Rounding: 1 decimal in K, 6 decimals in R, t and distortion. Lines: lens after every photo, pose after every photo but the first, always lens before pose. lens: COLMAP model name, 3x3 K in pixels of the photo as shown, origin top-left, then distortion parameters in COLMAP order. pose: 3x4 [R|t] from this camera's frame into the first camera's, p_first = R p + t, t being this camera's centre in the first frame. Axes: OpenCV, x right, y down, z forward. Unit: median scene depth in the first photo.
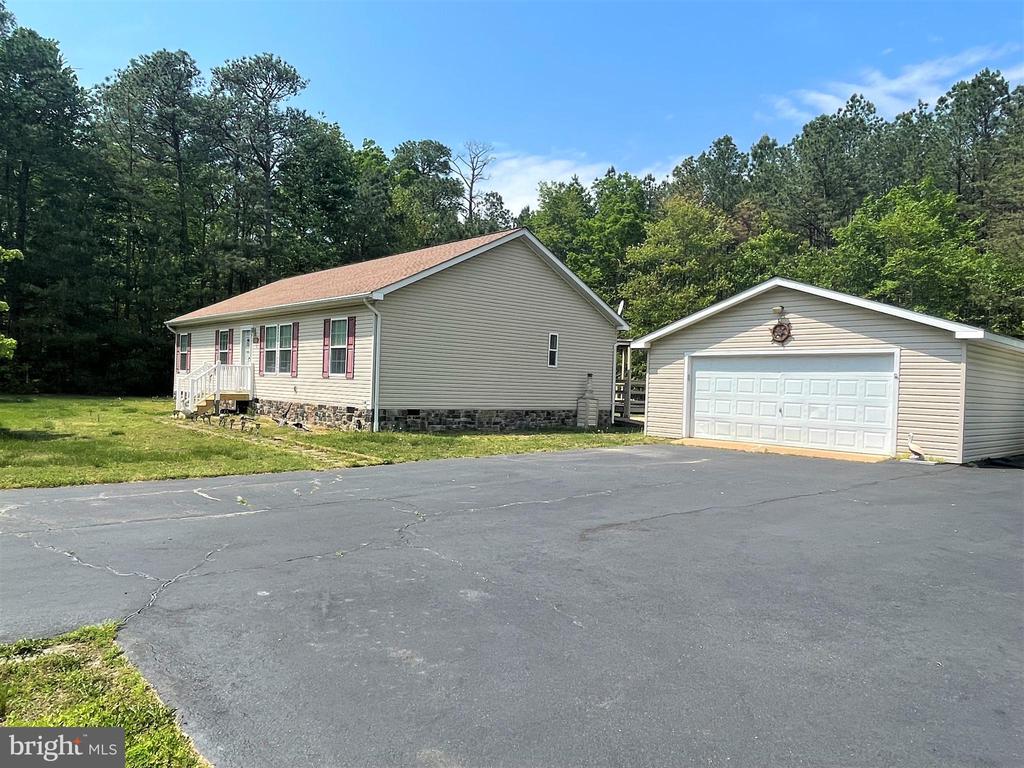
lens RADIAL K [[697.1, 0, 507.5], [0, 697.1, 386.4], [0, 0, 1]] dist [0.017069, -0.033477]
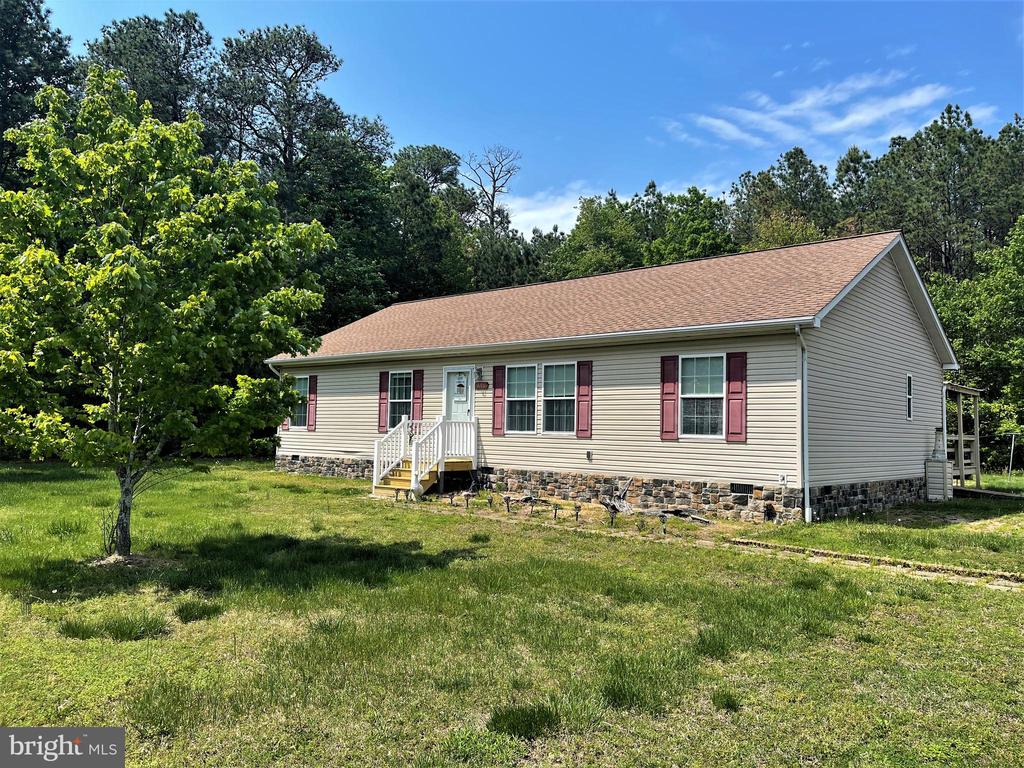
lens RADIAL K [[774.2, 0, 514.5], [0, 774.2, 386.5], [0, 0, 1]] dist [0.102387, -0.153308]
pose [[0.992381, -0.005394, 0.123091, -0.503978], [0.012357, 0.998361, -0.055875, -0.024242], [-0.122588, 0.056970, 0.990821, 0.246772]]
